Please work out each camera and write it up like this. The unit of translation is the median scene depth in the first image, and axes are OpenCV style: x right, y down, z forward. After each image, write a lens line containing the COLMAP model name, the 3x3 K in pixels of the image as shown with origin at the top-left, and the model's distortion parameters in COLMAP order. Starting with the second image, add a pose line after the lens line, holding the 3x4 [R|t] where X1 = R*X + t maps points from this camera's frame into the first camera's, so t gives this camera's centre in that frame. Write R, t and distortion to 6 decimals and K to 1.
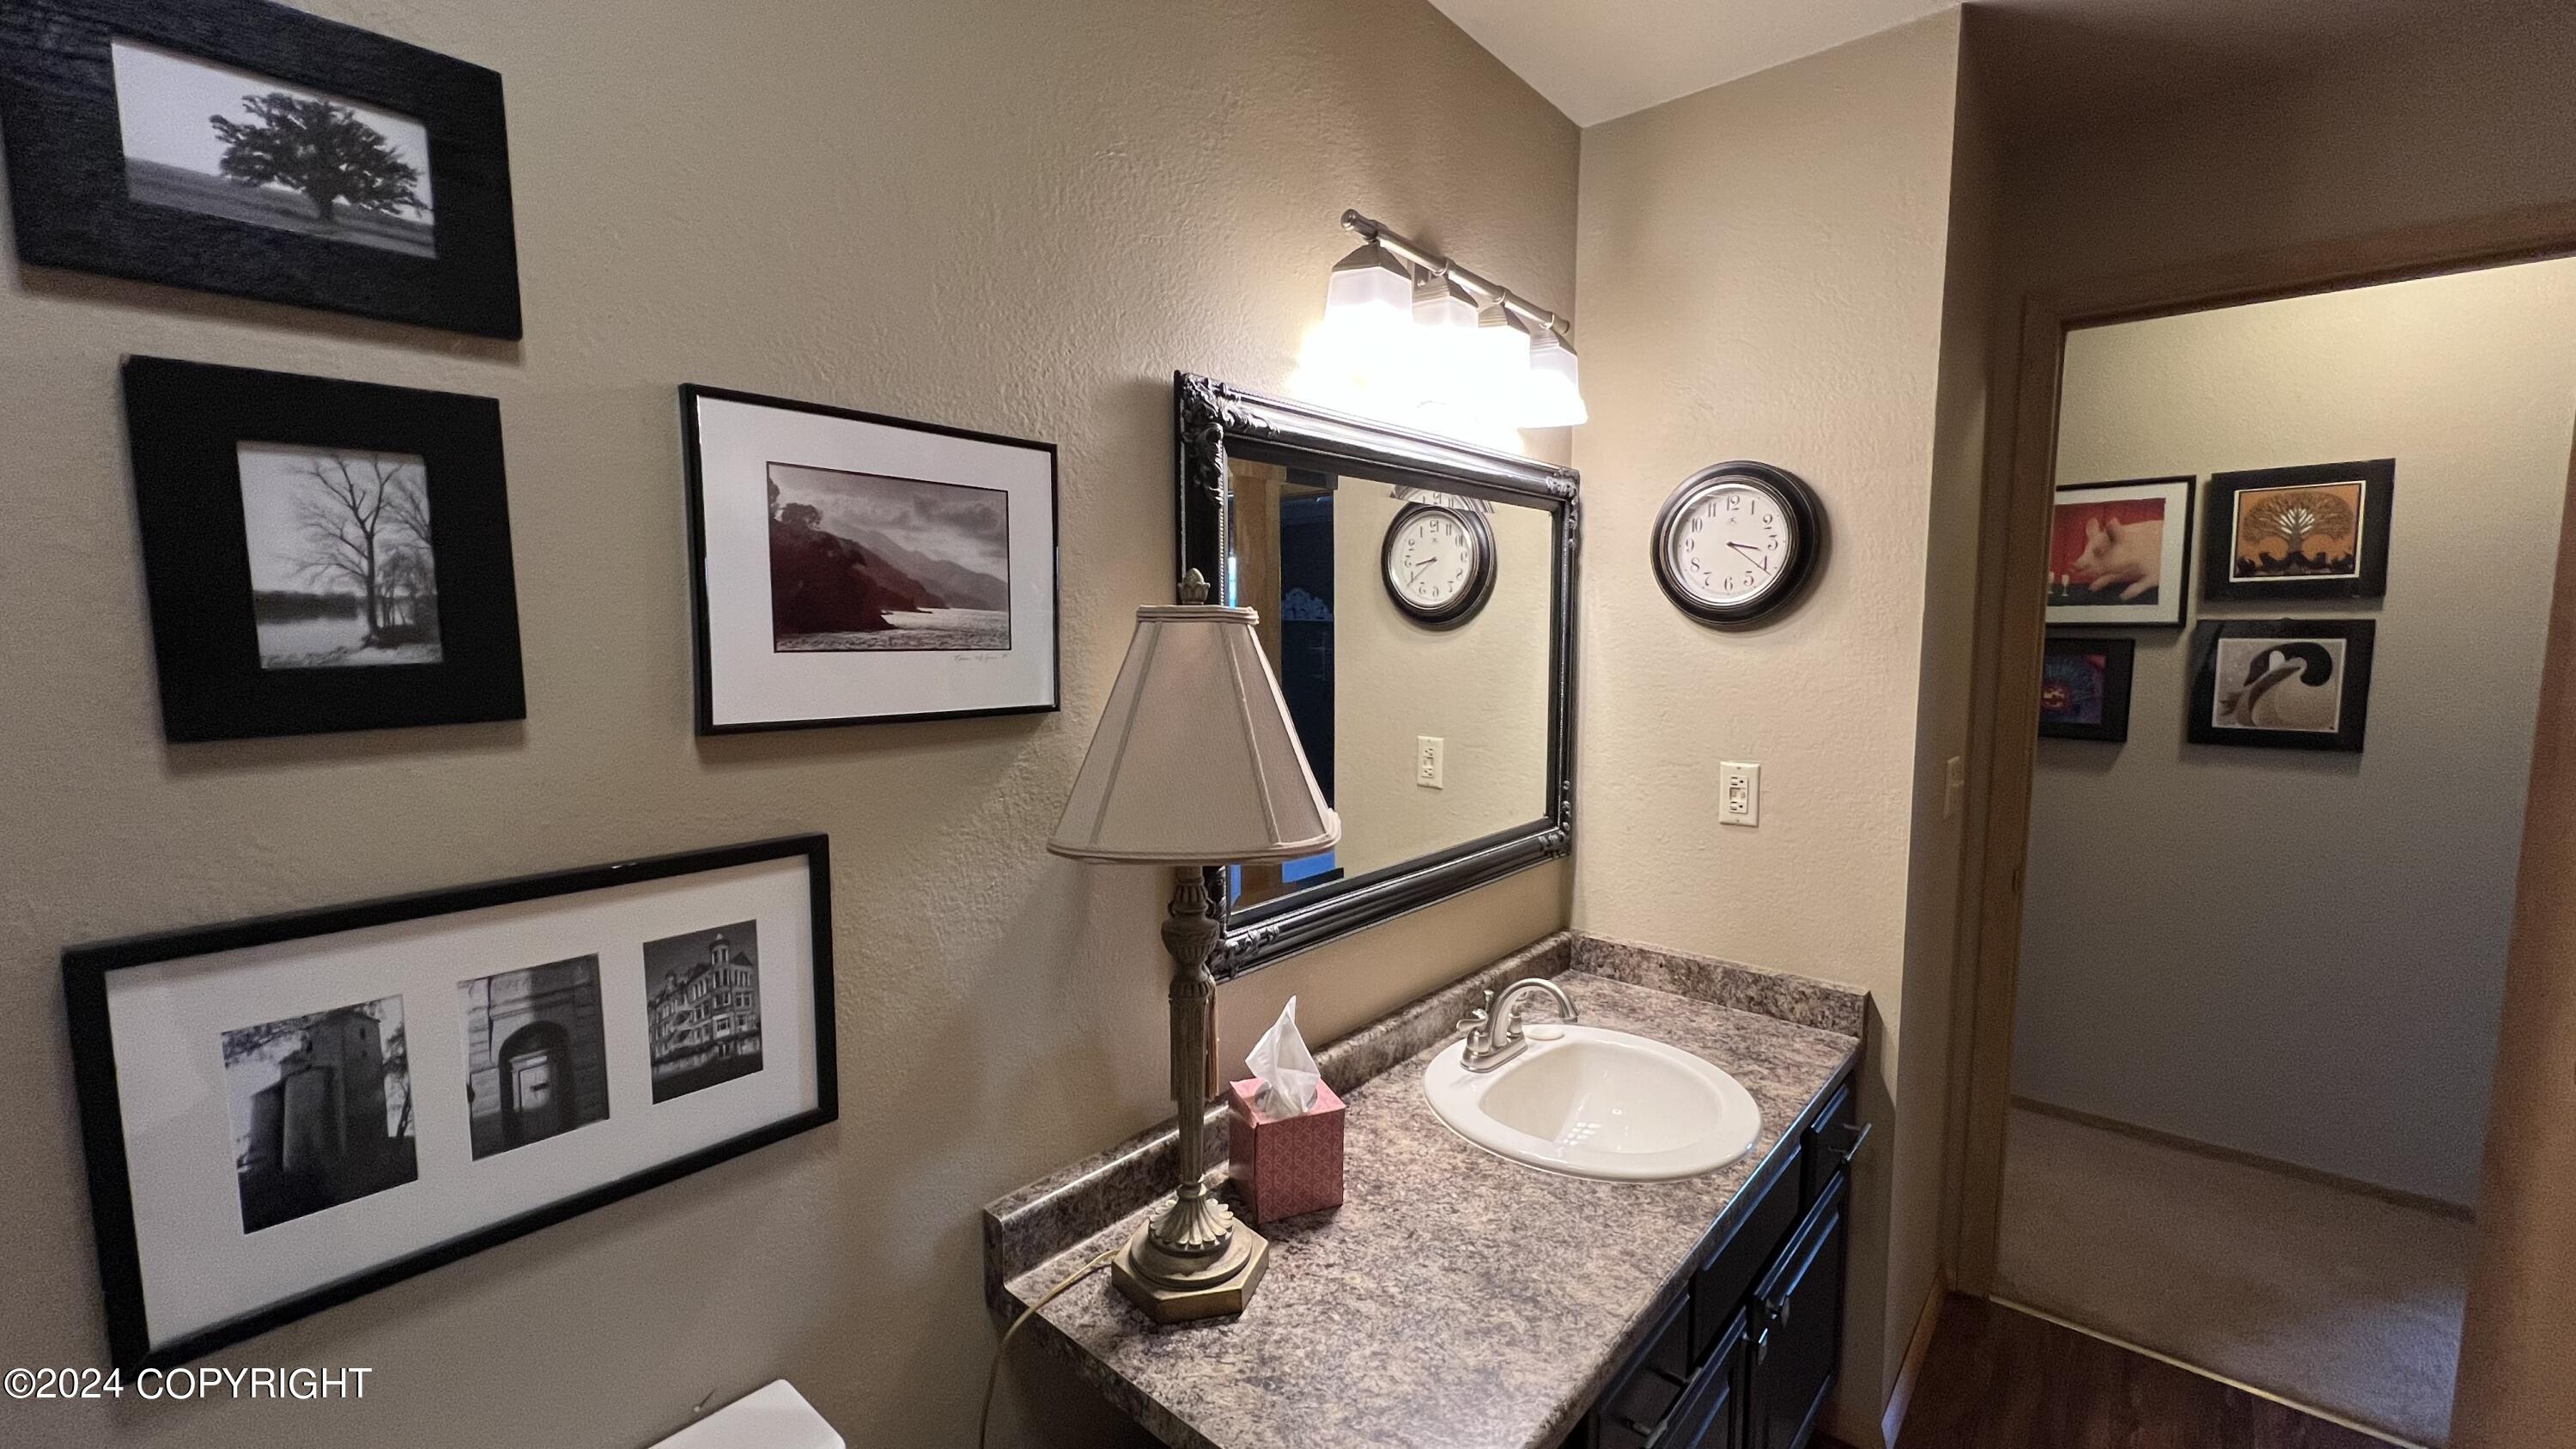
lens RADIAL K [[1035.5, 0, 1288.0], [0, 1035.5, 724.5], [0, 0, 1]] dist [0.000914, -0.000179]
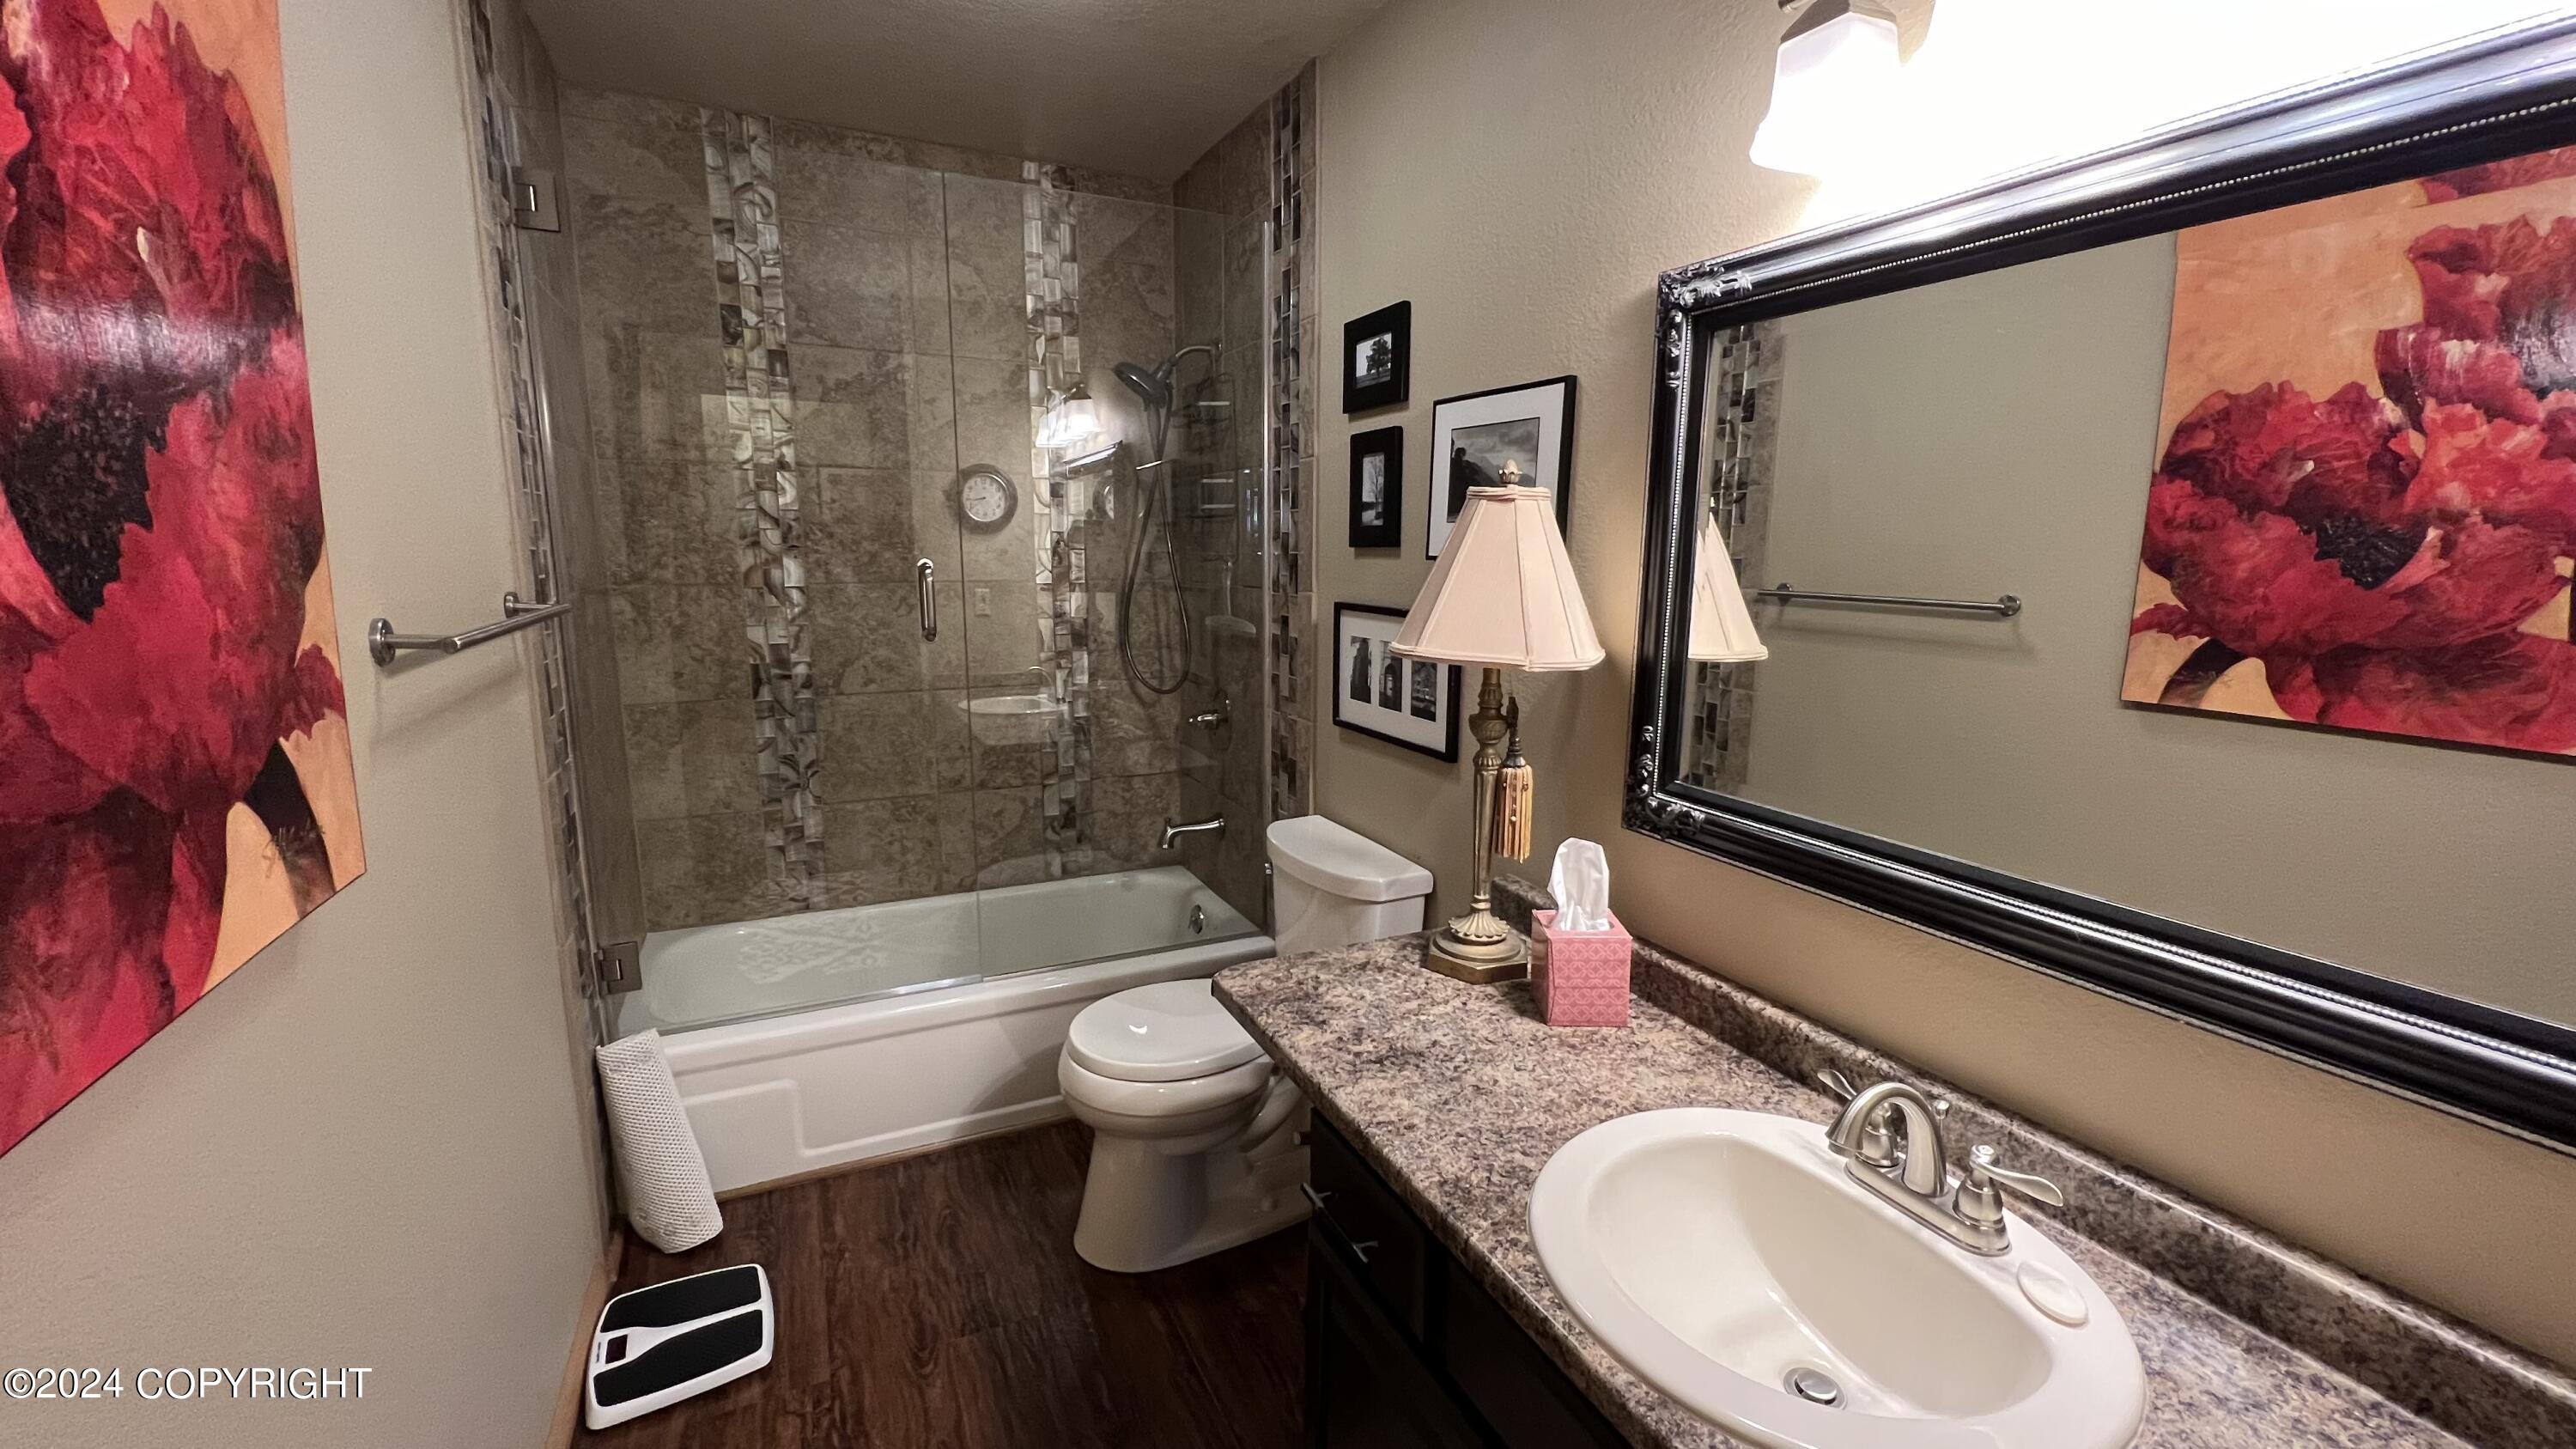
lens RADIAL K [[1026.3, 0, 1288.0], [0, 1026.3, 724.5], [0, 0, 1]] dist [-0.000630, 0.000012]
pose [[-0.390219, 0.161243, -0.906493, 1.510460], [-0.100150, 0.971271, 0.215876, -0.086000], [0.915259, 0.175024, -0.362860, 1.475990]]
